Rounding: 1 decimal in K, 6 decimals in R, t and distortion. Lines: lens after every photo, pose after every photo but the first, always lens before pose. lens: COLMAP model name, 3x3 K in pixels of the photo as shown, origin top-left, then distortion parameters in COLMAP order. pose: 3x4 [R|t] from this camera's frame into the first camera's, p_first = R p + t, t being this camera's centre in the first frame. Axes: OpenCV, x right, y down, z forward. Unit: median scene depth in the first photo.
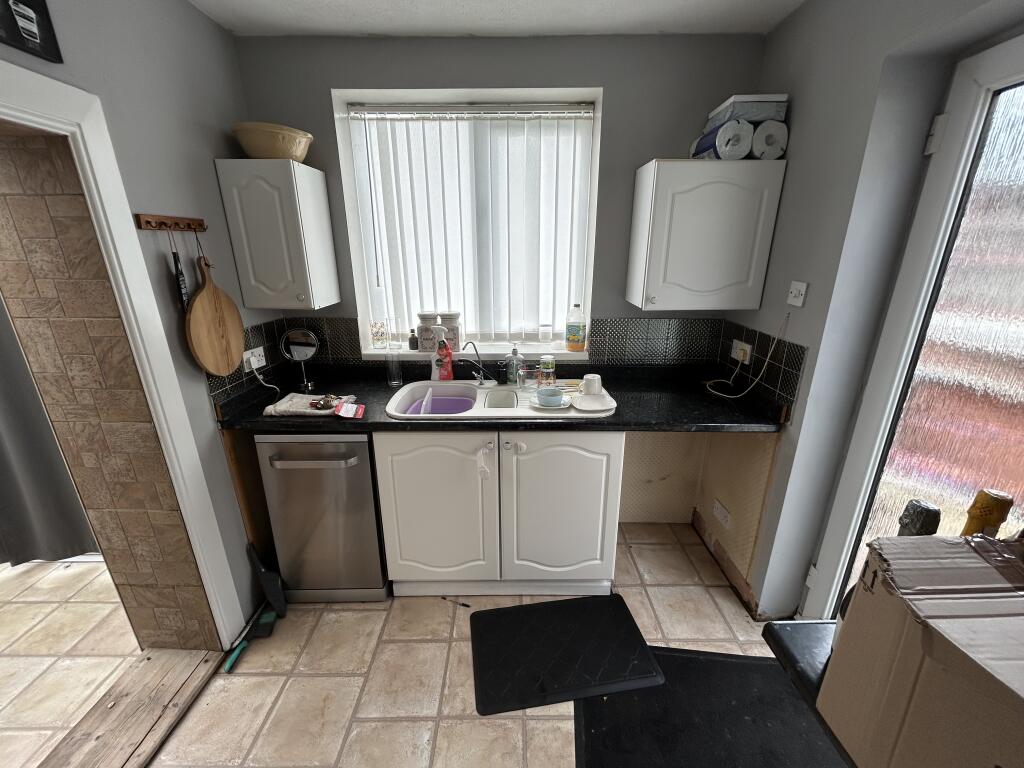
lens RADIAL K [[411.4, 0, 512.0], [0, 411.4, 384.0], [0, 0, 1]] dist [-0.002788, 0.000750]
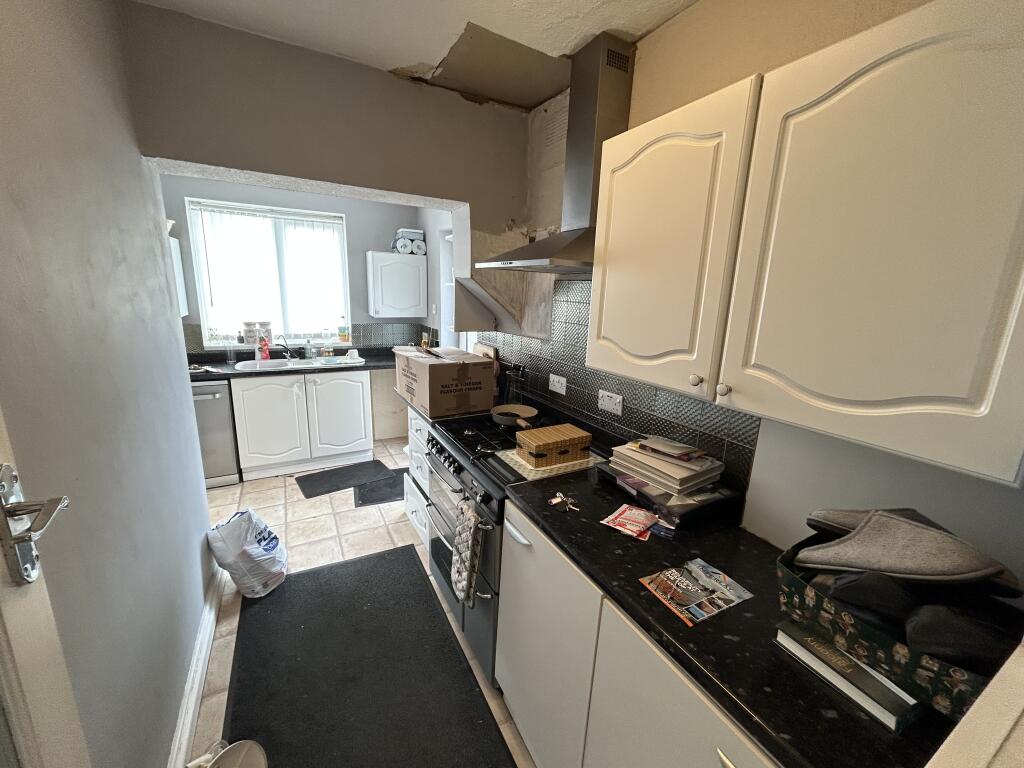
lens RADIAL K [[411.4, 0, 512.0], [0, 411.4, 384.0], [0, 0, 1]] dist [-0.002788, 0.000750]
pose [[0.878858, -0.074738, 0.471193, -0.080367], [0.114382, 0.991856, -0.056020, 0.343740], [-0.463169, 0.103130, 0.880249, -1.107305]]
